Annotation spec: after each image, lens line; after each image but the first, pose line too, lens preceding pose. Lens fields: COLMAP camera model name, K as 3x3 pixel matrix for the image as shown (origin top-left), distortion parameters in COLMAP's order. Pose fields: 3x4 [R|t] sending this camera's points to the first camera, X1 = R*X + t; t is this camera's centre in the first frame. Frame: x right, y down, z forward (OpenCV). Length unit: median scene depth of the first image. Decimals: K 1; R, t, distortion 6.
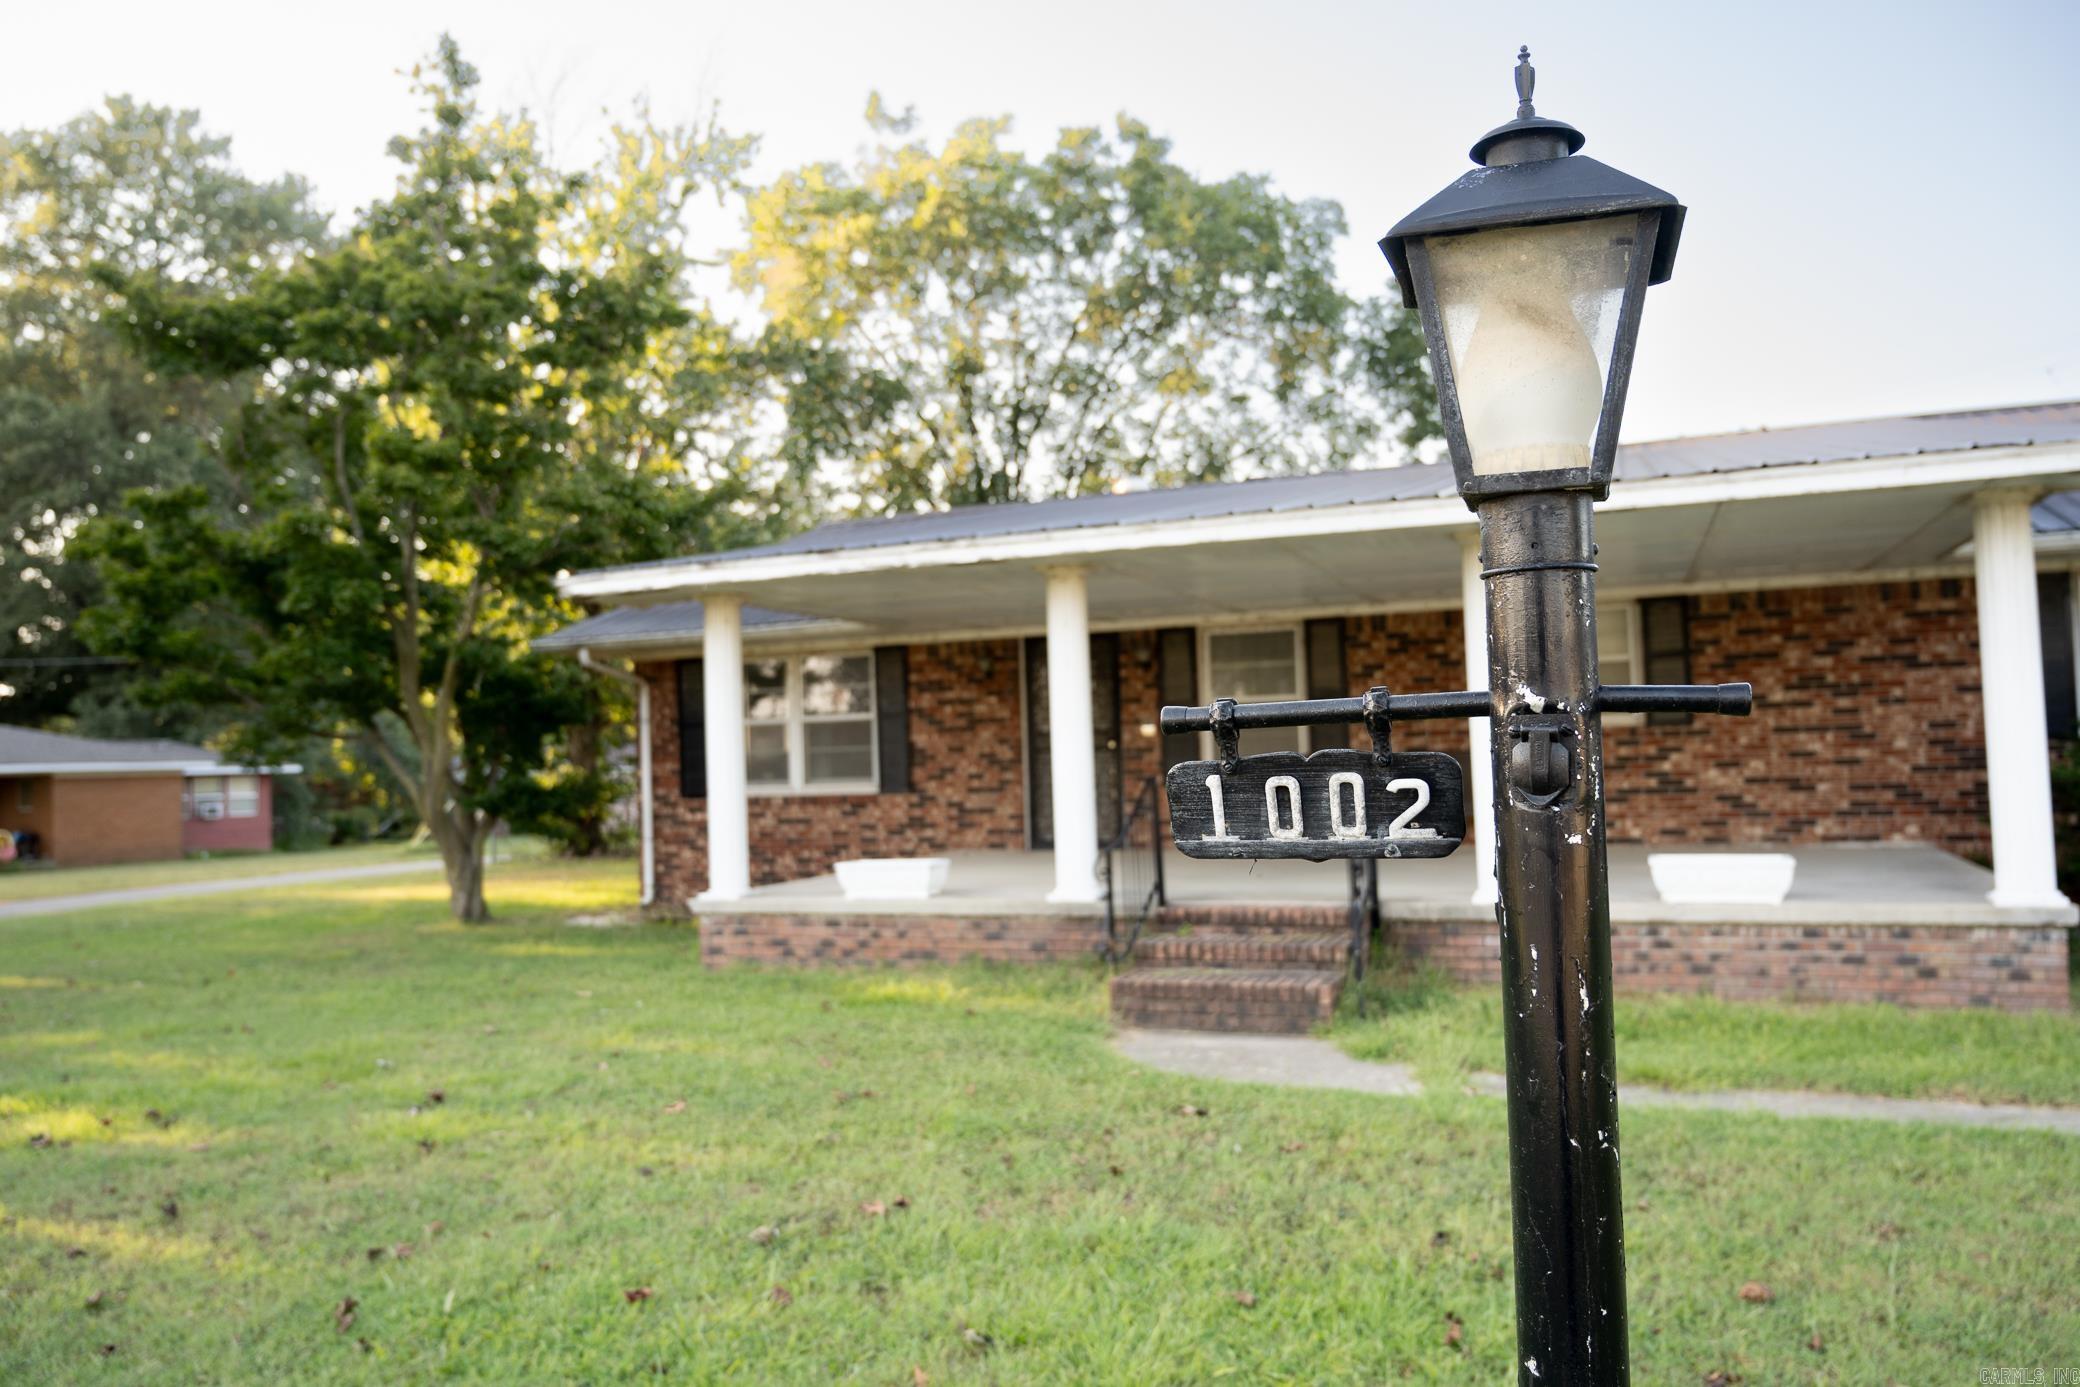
lens RADIAL K [[1483.7, 0, 1040.0], [0, 1483.7, 693.5], [0, 0, 1]] dist [-0.011721, 0.010161]
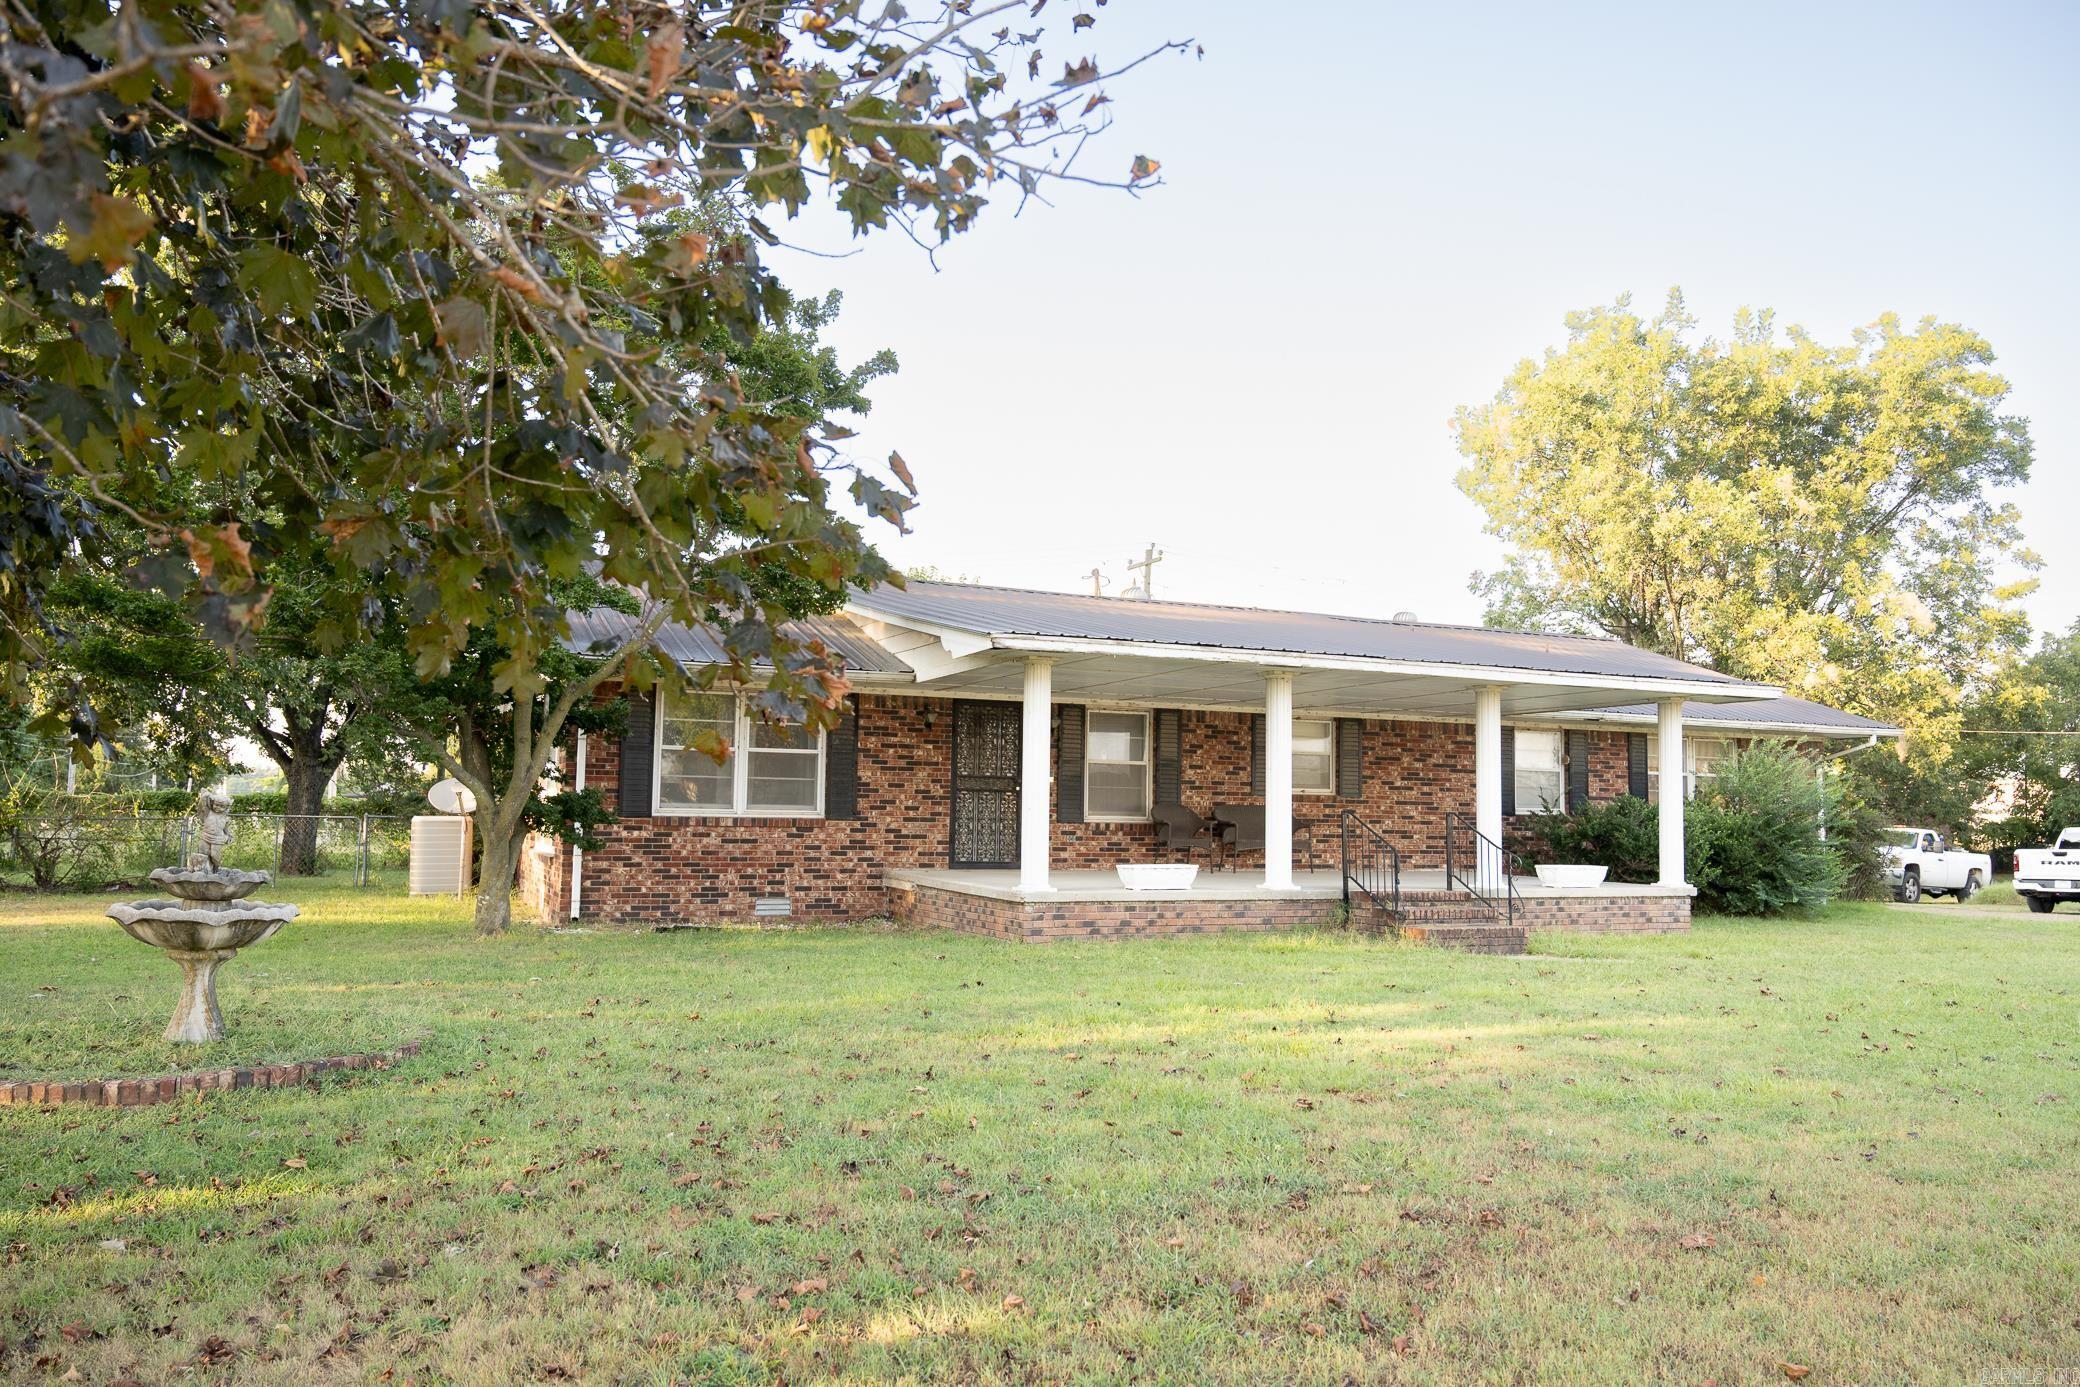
lens RADIAL K [[1483.7, 0, 1040.0], [0, 1483.7, 693.5], [0, 0, 1]] dist [-0.011721, 0.010161]
pose [[0.705600, 0.102055, 0.701223, -0.938297], [-0.068923, 0.994767, -0.075423, 0.052629], [-0.705251, 0.004888, 0.708941, 0.066101]]
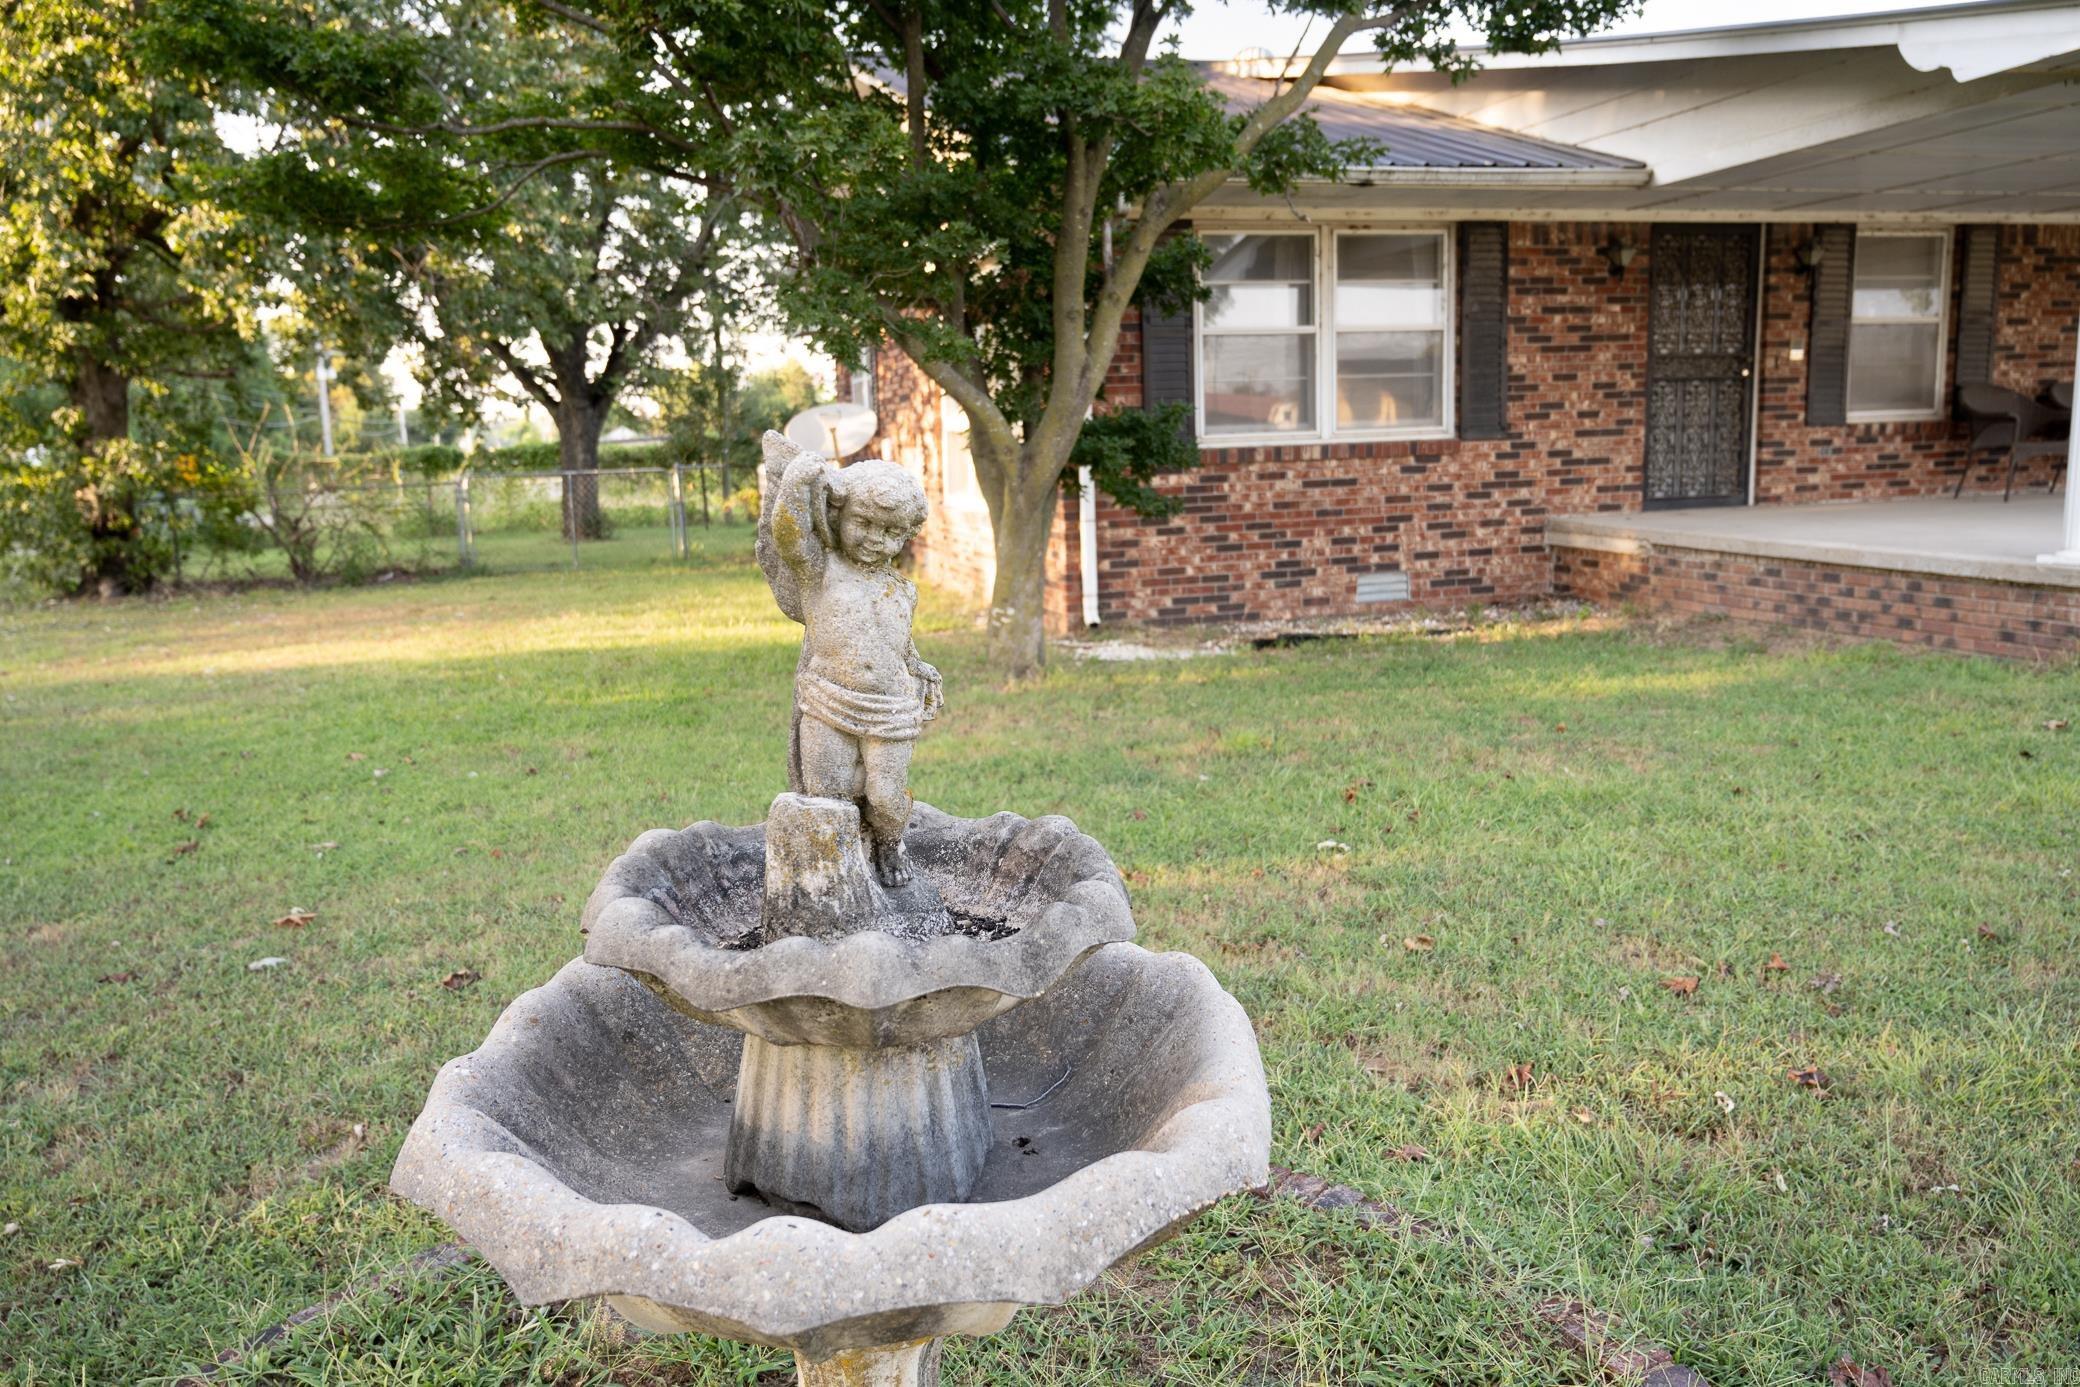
lens RADIAL K [[1483.7, 0, 1040.0], [0, 1483.7, 693.5], [0, 0, 1]] dist [-0.011721, 0.010161]
pose [[0.797721, -0.099379, 0.594781, -0.802806], [-0.016153, 0.982452, 0.185817, 0.067307], [-0.602810, -0.157837, 0.782117, 0.634865]]
